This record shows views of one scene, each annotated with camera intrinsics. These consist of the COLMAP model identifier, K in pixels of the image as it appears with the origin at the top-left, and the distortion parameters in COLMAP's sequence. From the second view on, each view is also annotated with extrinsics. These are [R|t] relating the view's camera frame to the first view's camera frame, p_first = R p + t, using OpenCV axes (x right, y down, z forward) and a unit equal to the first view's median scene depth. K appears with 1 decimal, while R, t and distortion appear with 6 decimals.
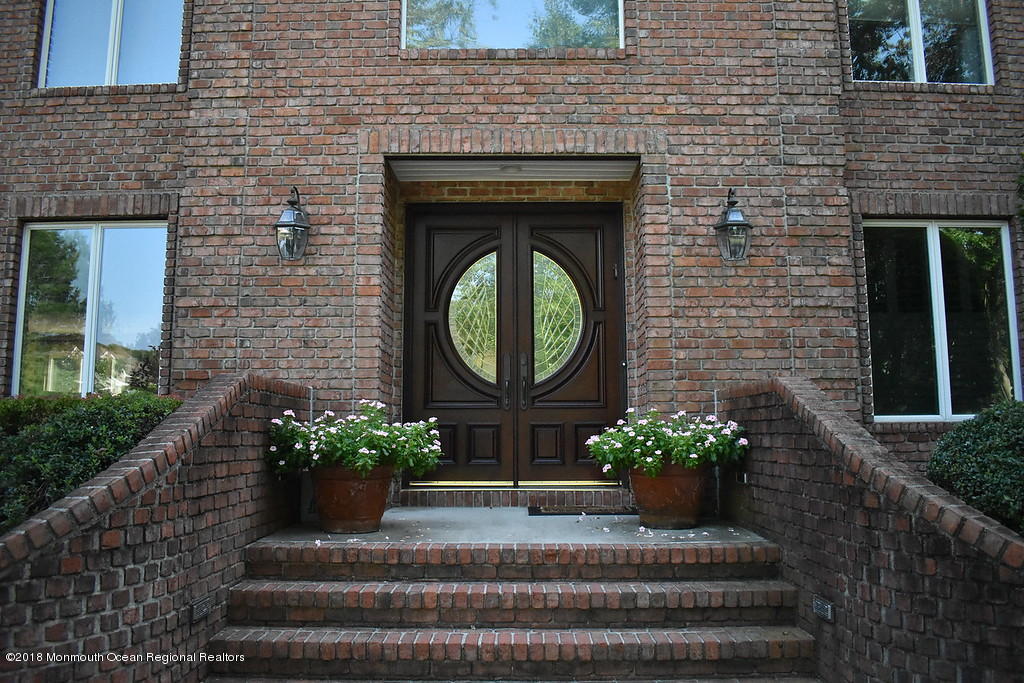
lens RADIAL K [[811.2, 0, 512.0], [0, 811.2, 341.5], [0, 0, 1]] dist [-0.083918, 0.007252]
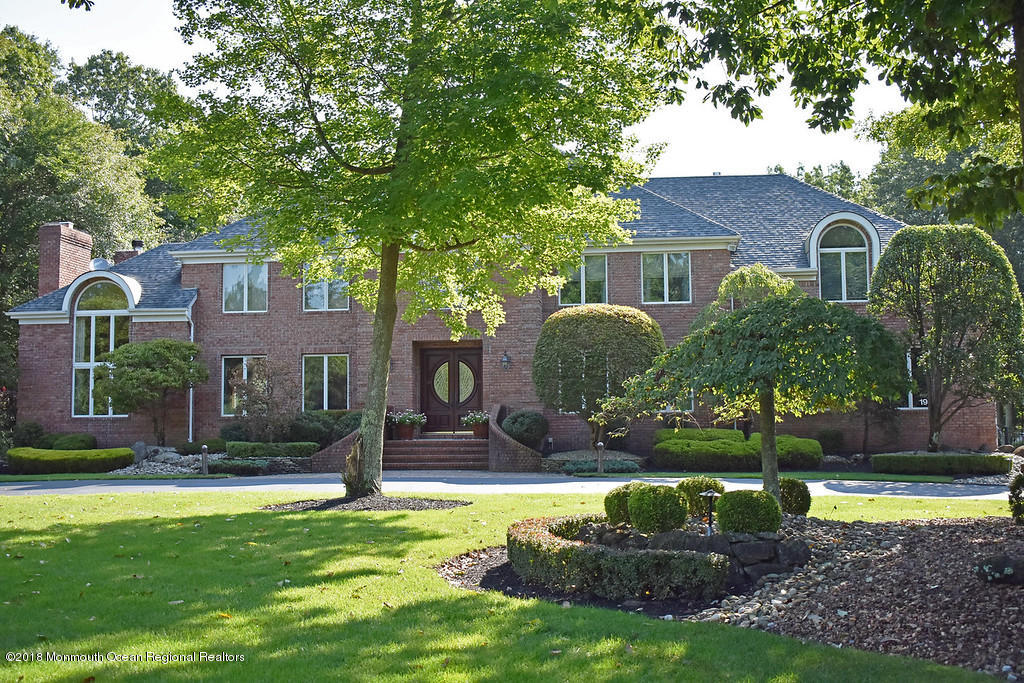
lens RADIAL K [[1164.2, 0, 512.0], [0, 1164.2, 341.5], [0, 0, 1]] dist [-0.085098, 0.008130]
pose [[0.993561, -0.016929, -0.112025, 0.855902], [0.021583, 0.998948, 0.040463, -0.423571], [0.111222, -0.042621, 0.992881, -4.058803]]
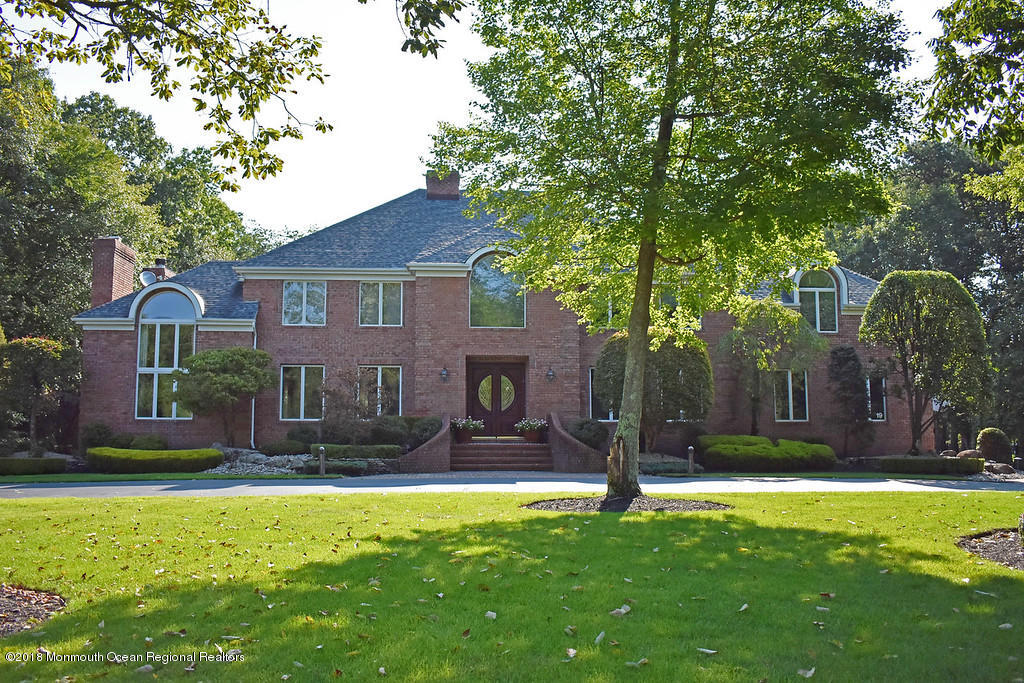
lens RADIAL K [[933.1, 0, 512.0], [0, 933.1, 341.5], [0, 0, 1]] dist [-0.102140, -0.003276]
pose [[0.996901, 0.008782, 0.078171, -0.289110], [-0.009922, 0.999850, 0.014209, -0.362967], [-0.078035, -0.014940, 0.996839, -3.620243]]
